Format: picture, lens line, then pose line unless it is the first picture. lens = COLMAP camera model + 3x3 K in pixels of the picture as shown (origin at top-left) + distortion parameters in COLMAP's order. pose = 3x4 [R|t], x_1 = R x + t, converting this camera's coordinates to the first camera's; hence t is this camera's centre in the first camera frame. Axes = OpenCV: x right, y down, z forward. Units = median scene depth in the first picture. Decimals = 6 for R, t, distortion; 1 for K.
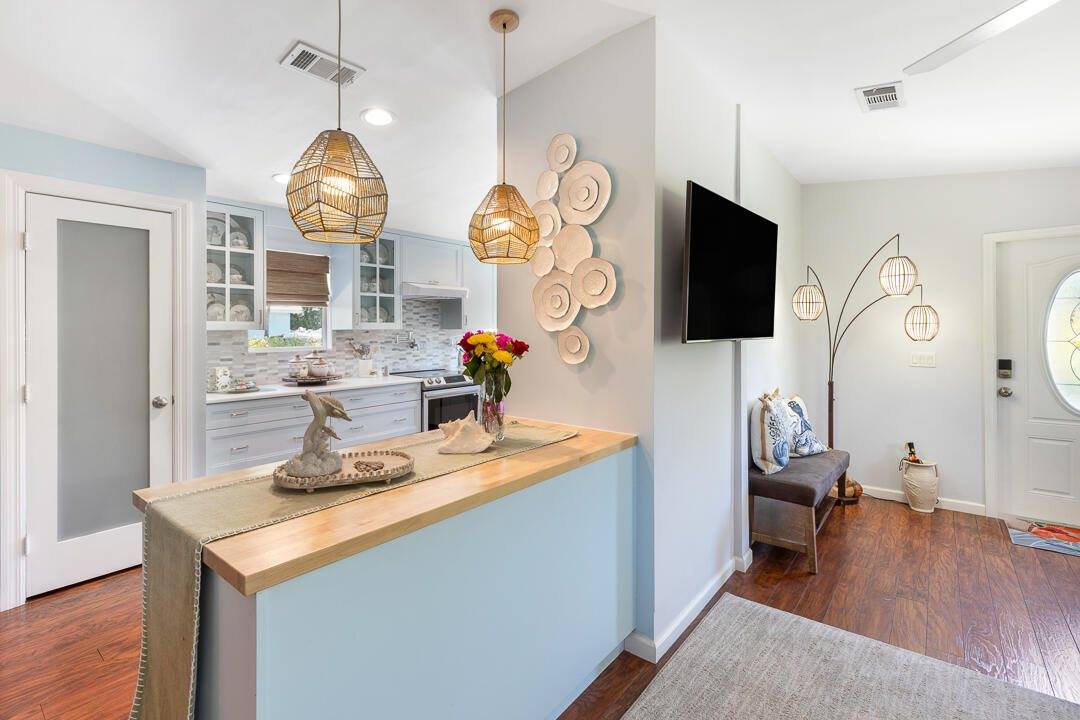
lens RADIAL K [[496.1, 0, 538.0], [0, 496.1, 329.4], [0, 0, 1]] dist [0.000379, -0.000057]
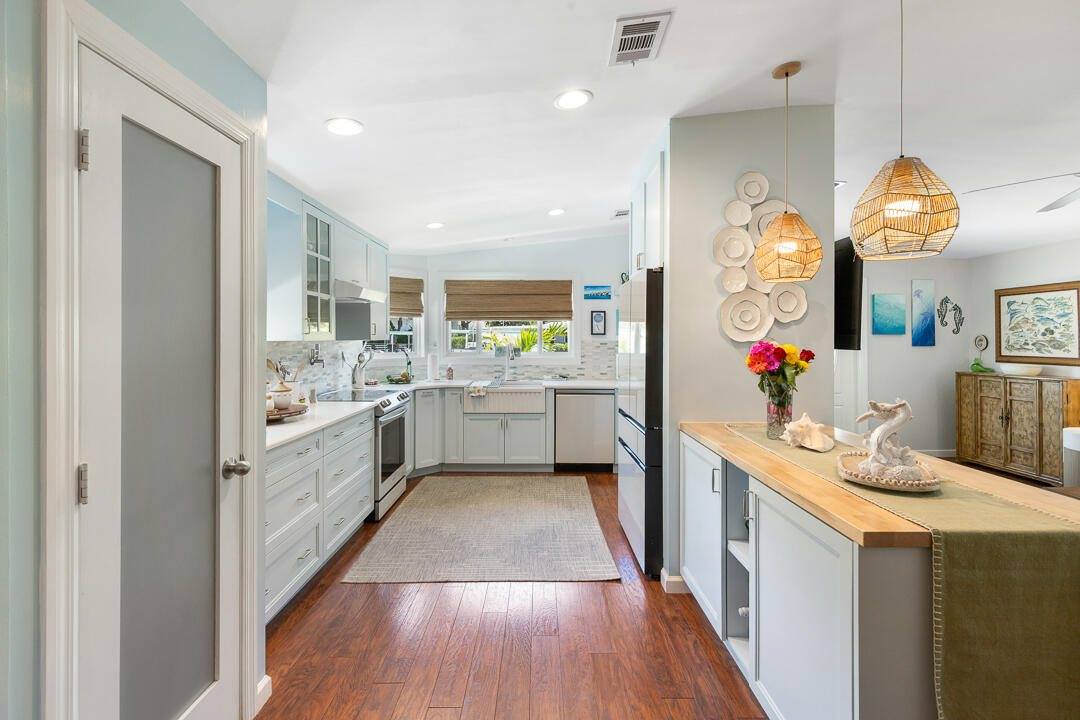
lens RADIAL K [[496.1, 0, 540.9], [0, 496.1, 338.0], [0, 0, 1]] dist [0.002021, -0.000045]
pose [[0.776887, 0.000387, 0.629640, -0.635079], [0.001731, 0.999995, -0.002751, -0.001890], [-0.629637, 0.003227, 0.776882, 0.243848]]
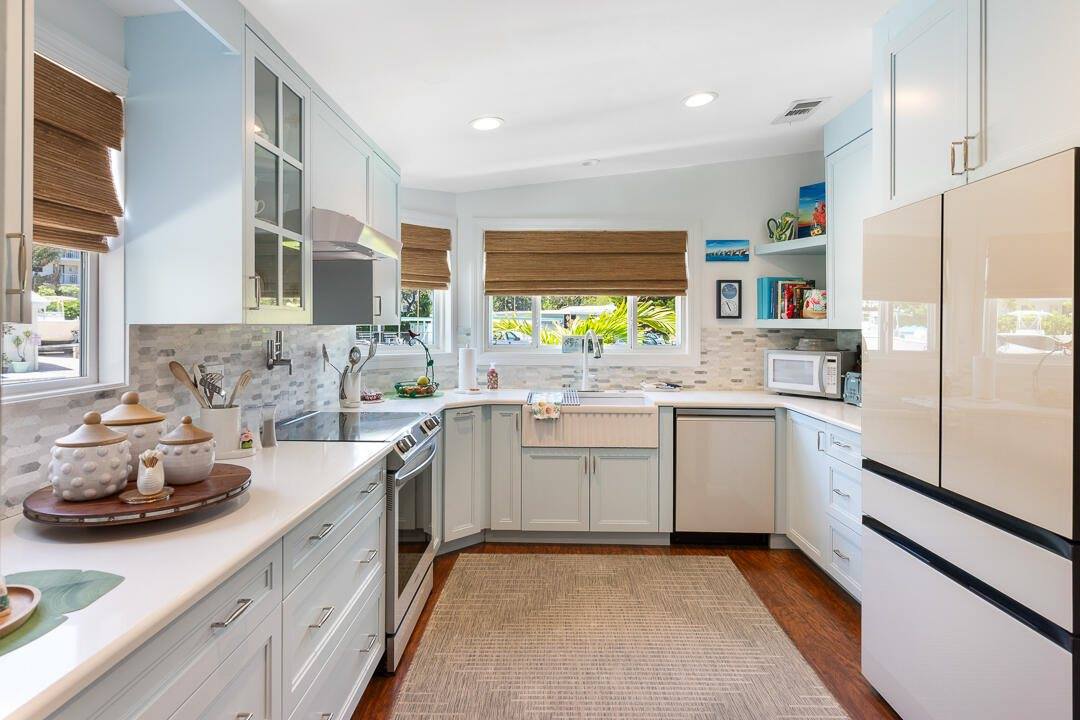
lens RADIAL K [[588.8, 0, 539.1], [0, 588.8, 322.3], [0, 0, 1]] dist [-0.002822, -0.000514]
pose [[0.791421, 0.006559, 0.611236, -0.520768], [-0.001725, 0.999962, -0.008497, 0.002293], [-0.611268, 0.005671, 0.791403, 0.632385]]
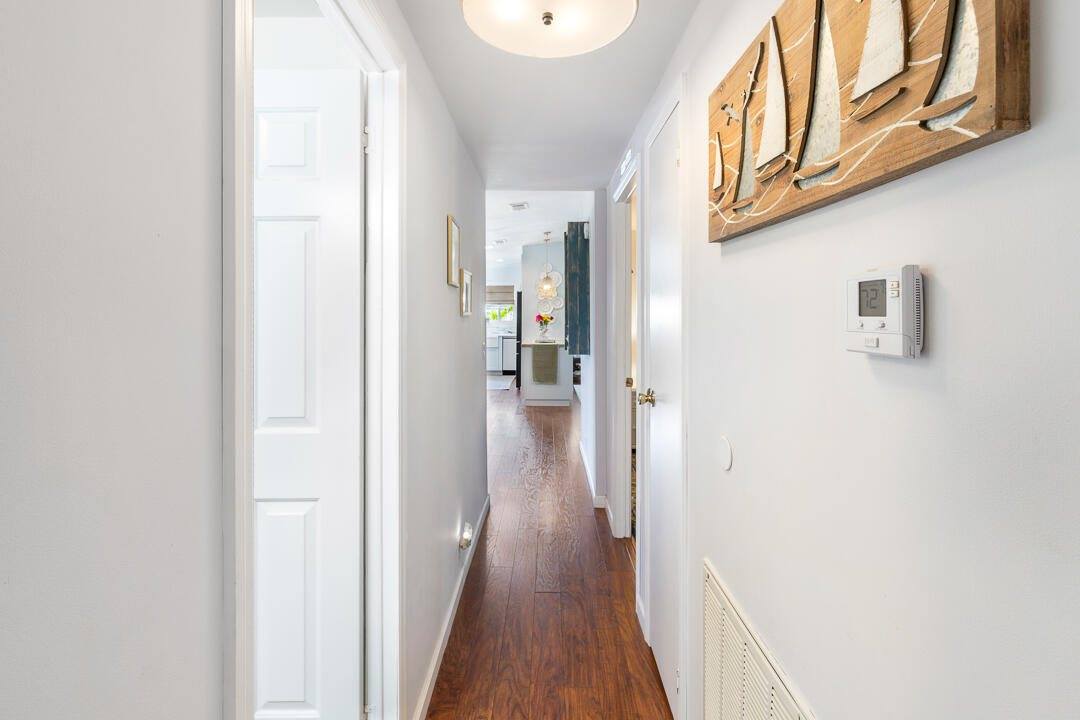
lens RADIAL K [[496.8, 0, 541.2], [0, 496.8, 332.5], [0, 0, 1]] dist [0.001919, 0.000162]
pose [[0.783000, -0.018514, 0.621746, -1.405987], [-0.002549, 0.999453, 0.032971, 0.009603], [-0.622017, -0.027401, 0.782525, -1.167779]]
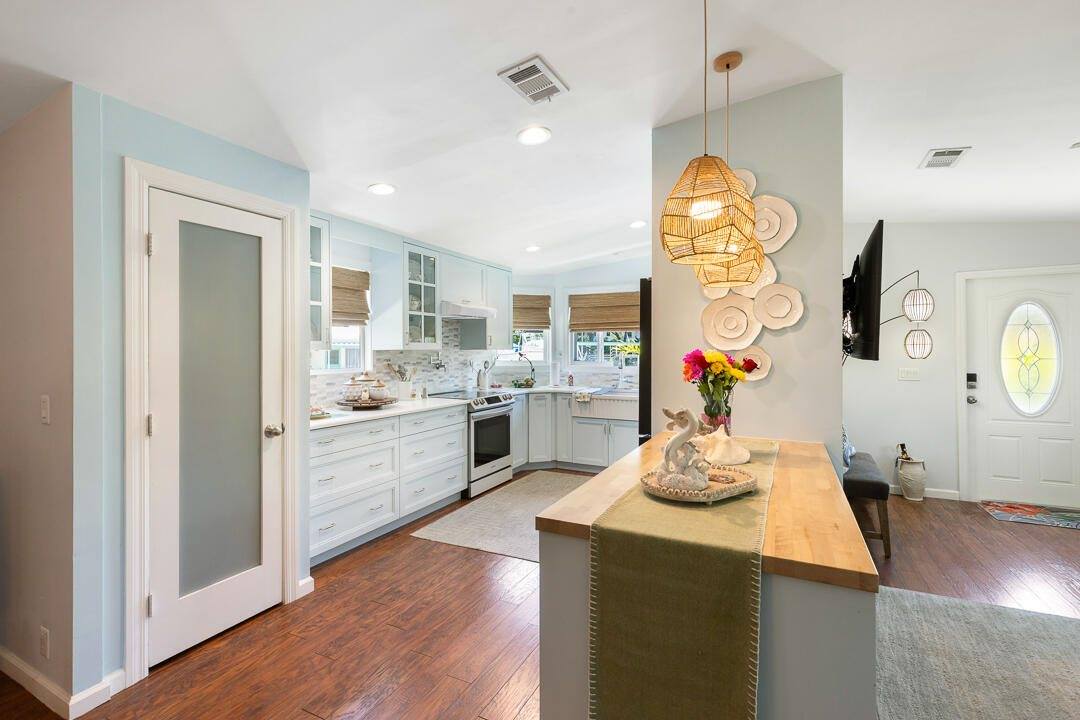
lens RADIAL K [[491.1, 0, 541.3], [0, 491.1, 349.3], [0, 0, 1]] dist [0.003193, 0.000210]
pose [[0.976738, -0.000514, 0.214437, -0.359242], [0.001080, 0.999996, -0.002519, 0.002087], [-0.214435, 0.002692, 0.976735, 0.025161]]
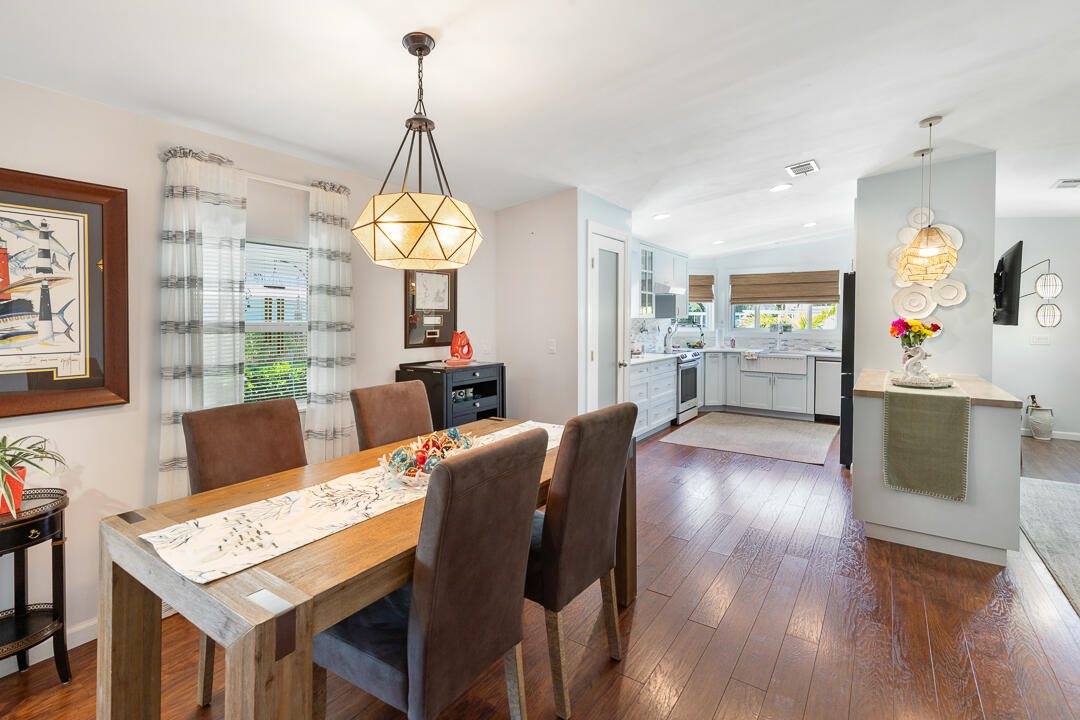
lens RADIAL K [[500.4, 0, 533.5], [0, 500.4, 325.8], [0, 0, 1]] dist [0.000660, 0.000059]
pose [[0.997908, 0.002798, 0.064591, -0.855849], [-0.003582, 0.999921, 0.012028, 0.006291], [-0.064552, -0.012235, 0.997839, -0.410541]]
